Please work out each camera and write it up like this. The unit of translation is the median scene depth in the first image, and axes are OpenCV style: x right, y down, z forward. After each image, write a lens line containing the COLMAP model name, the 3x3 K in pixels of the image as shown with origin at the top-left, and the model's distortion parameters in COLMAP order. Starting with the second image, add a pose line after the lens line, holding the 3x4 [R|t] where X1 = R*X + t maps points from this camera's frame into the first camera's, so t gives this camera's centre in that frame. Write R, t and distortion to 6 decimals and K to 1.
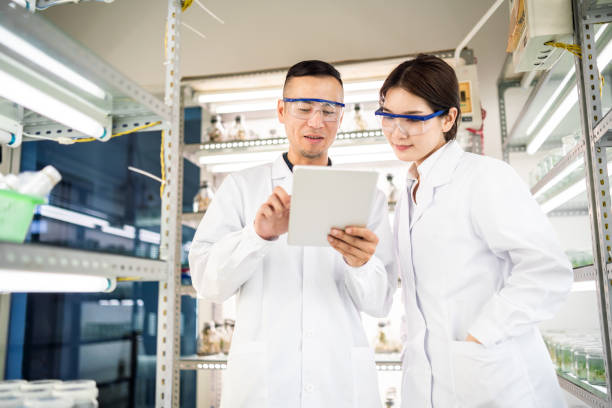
lens RADIAL K [[588.5, 0, 306.0], [0, 588.5, 204.0], [0, 0, 1]] dist [0.002628, 0.022118]
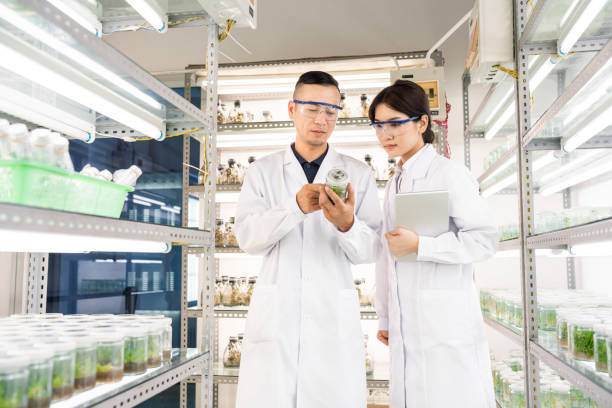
lens RADIAL K [[592.9, 0, 306.0], [0, 592.9, 204.0], [0, 0, 1]] dist [0.002170, 0.003695]
pose [[0.998734, 0.018498, 0.046788, -0.054908], [-0.021511, 0.997670, 0.064744, -0.044337], [-0.045482, -0.065668, 0.996804, -0.279473]]
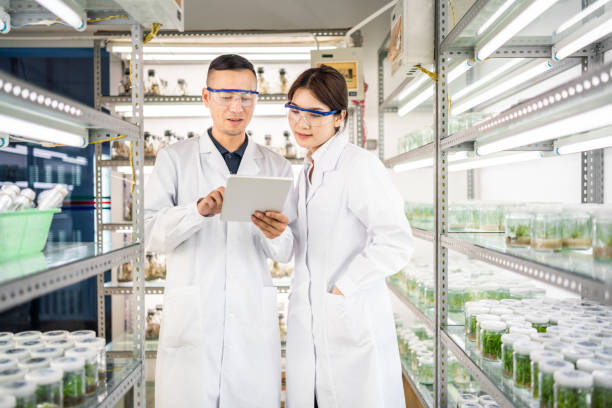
lens RADIAL K [[588.5, 0, 306.0], [0, 588.5, 204.0], [0, 0, 1]] dist [0.002628, 0.022118]
pose [[0.978146, 0.006868, 0.207806, -0.100889], [-0.042980, 0.984546, 0.169768, -0.171037], [-0.203429, -0.174990, 0.963325, -0.268406]]
